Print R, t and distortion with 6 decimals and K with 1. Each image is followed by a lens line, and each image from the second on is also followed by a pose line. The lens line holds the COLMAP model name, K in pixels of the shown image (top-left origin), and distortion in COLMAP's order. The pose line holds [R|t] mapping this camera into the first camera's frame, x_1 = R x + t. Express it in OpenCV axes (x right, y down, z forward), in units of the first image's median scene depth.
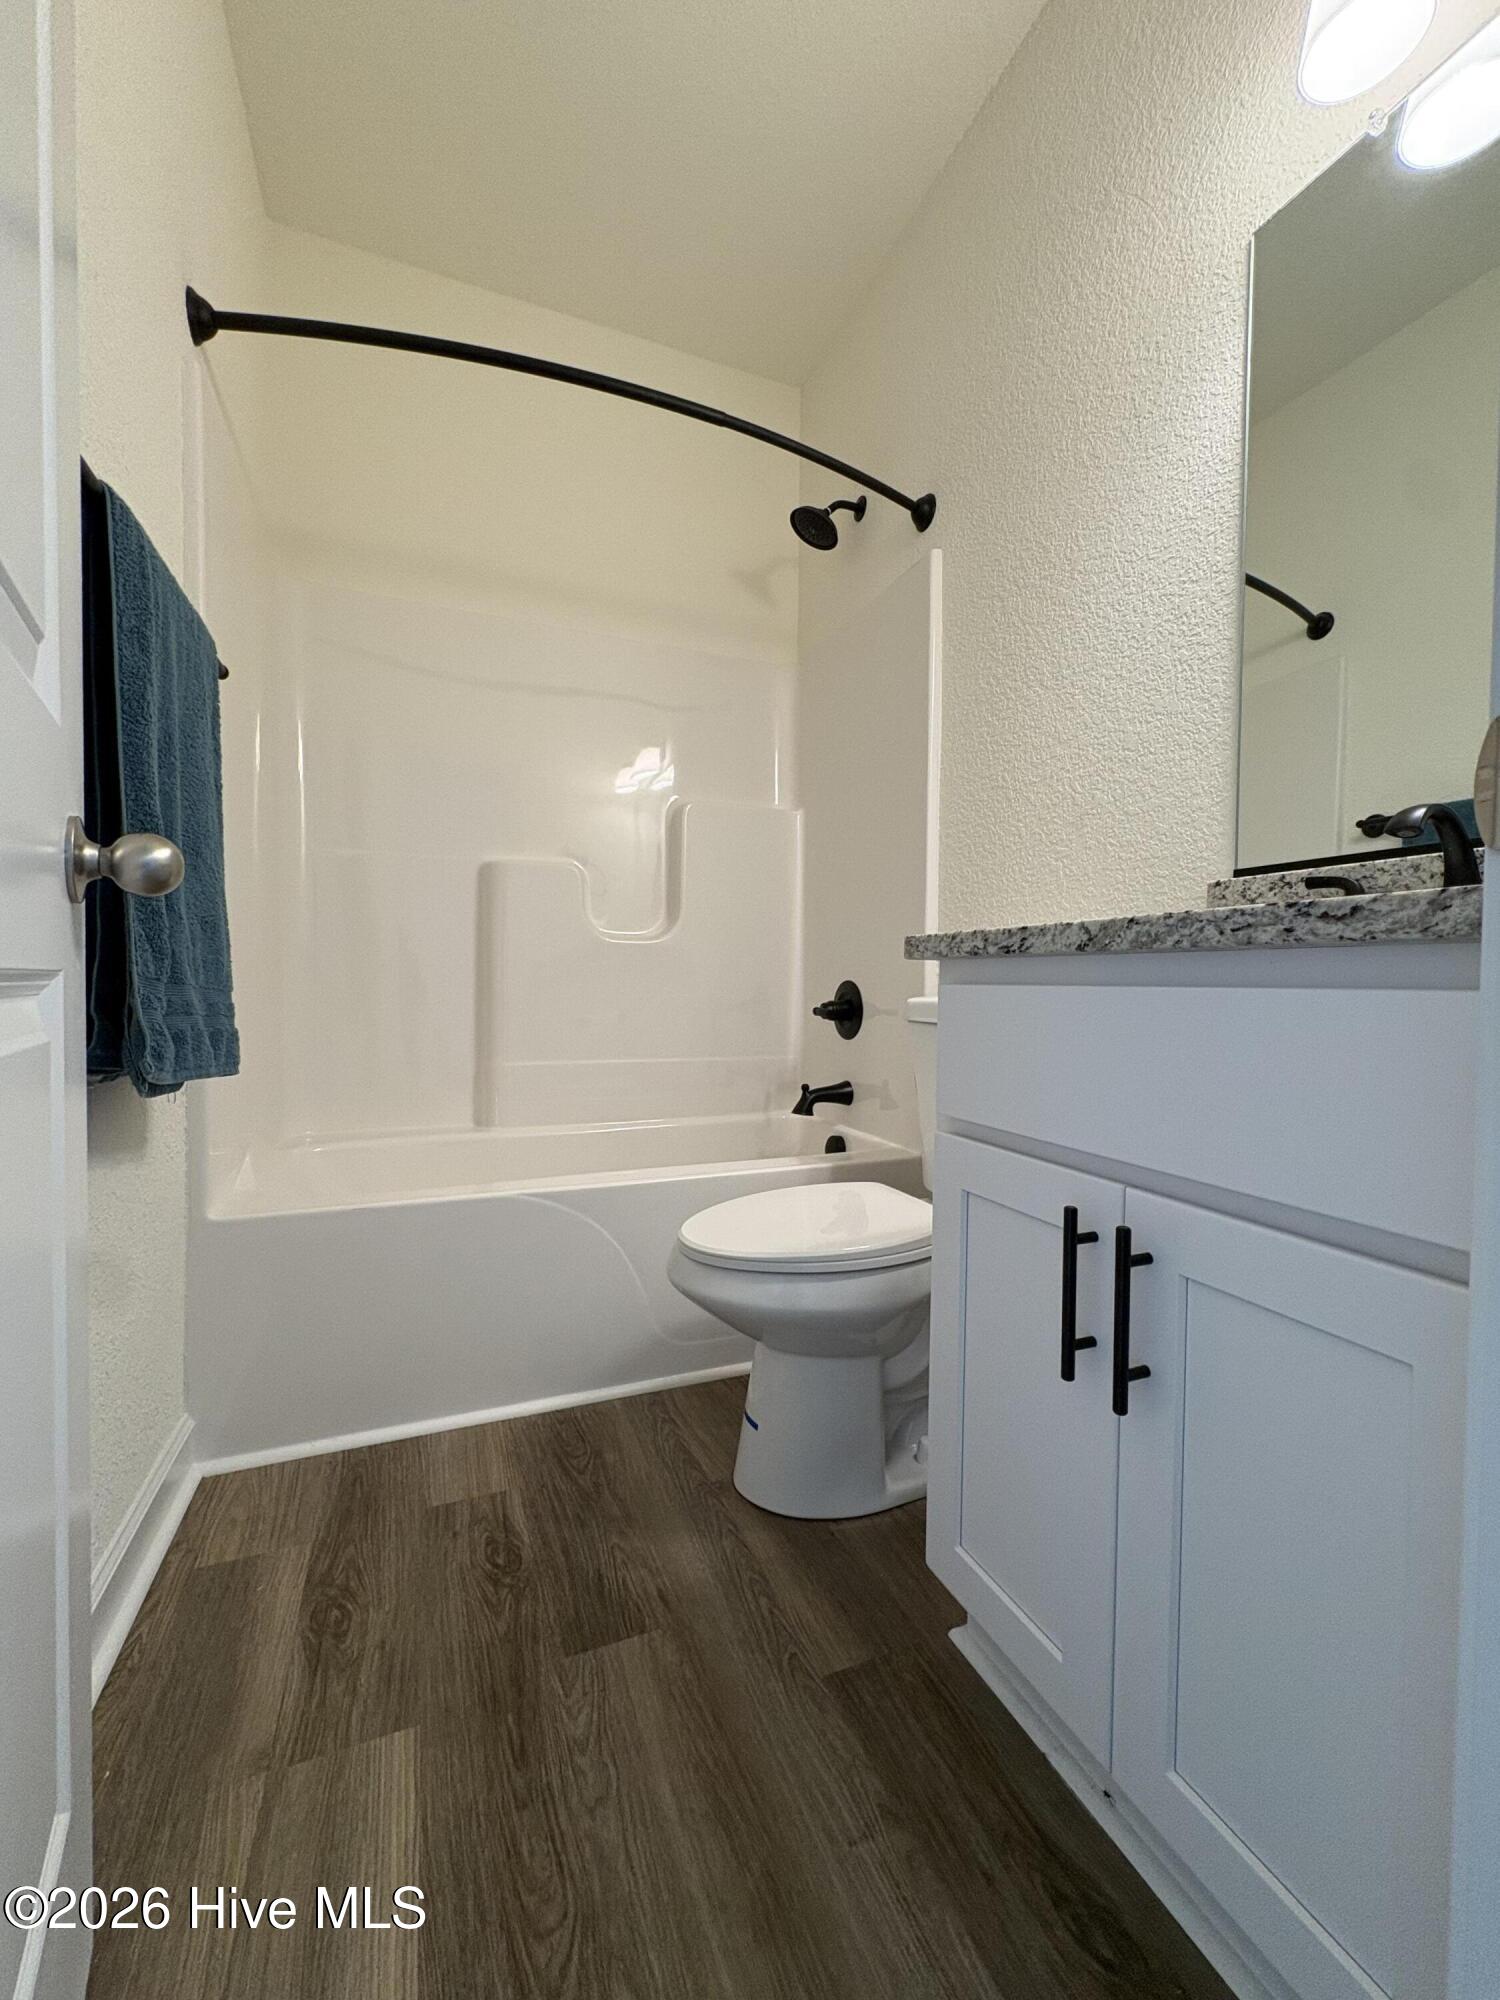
lens RADIAL K [[793.8, 0, 750.6], [0, 793.8, 1000.0], [0, 0, 1]] dist [0.000431, -0.000419]
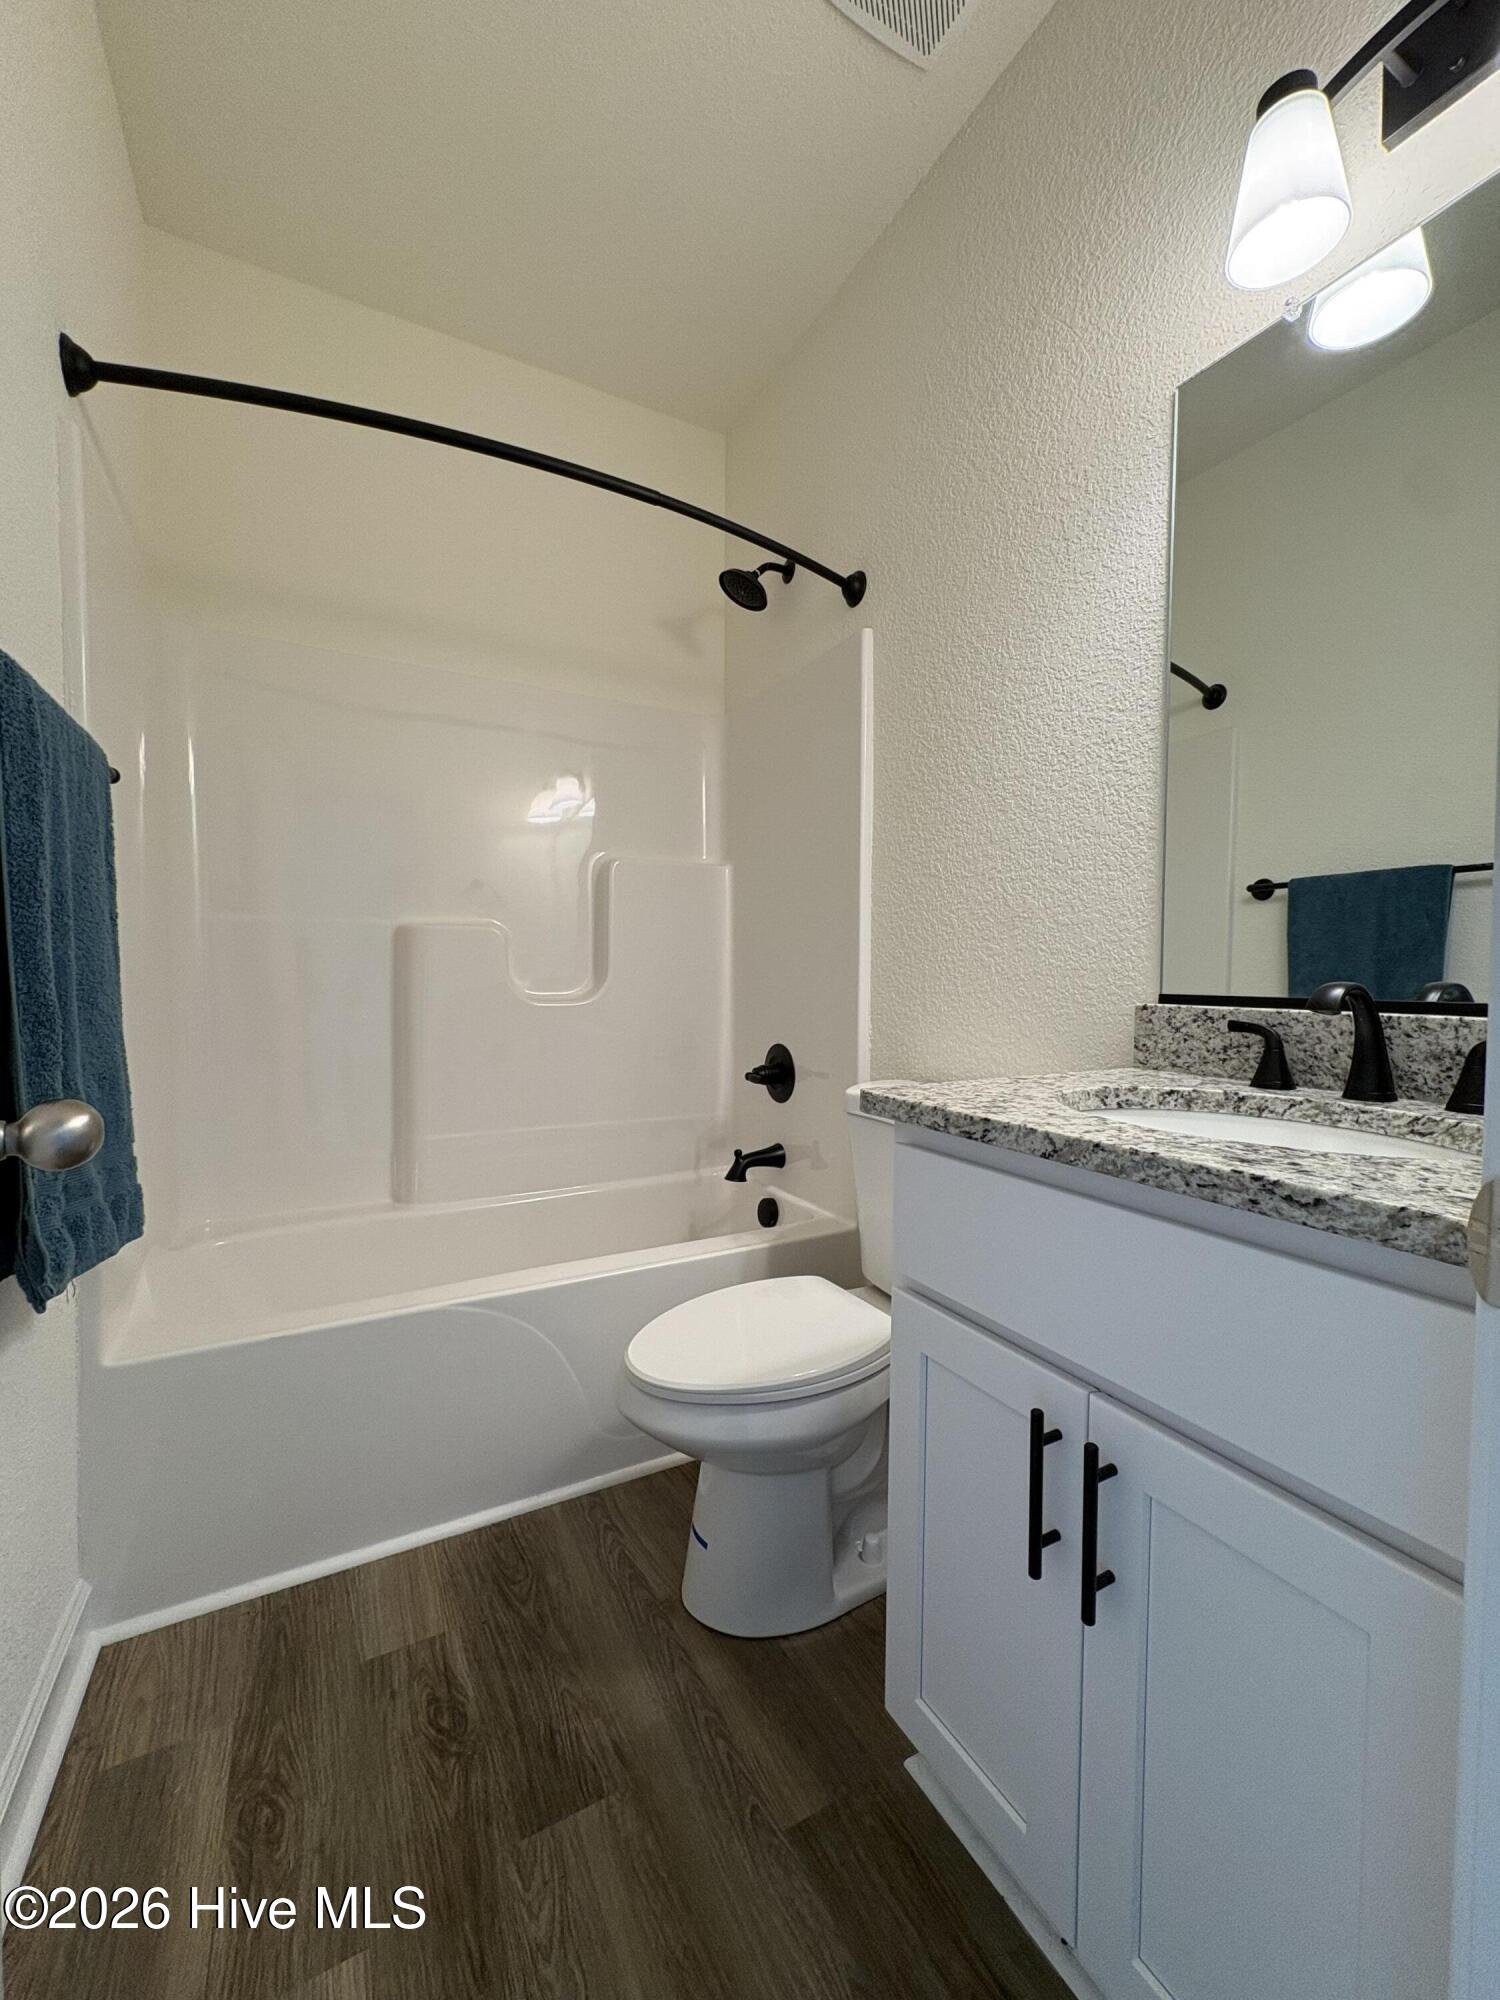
lens RADIAL K [[794.3, 0, 750.0], [0, 794.3, 1000.0], [0, 0, 1]] dist [-0.000595, 0.000246]
pose [[0.993812, -0.007919, 0.110796, -0.046147], [0.006615, 0.999905, 0.012126, -0.172110], [-0.110881, -0.011318, 0.993769, 0.014588]]
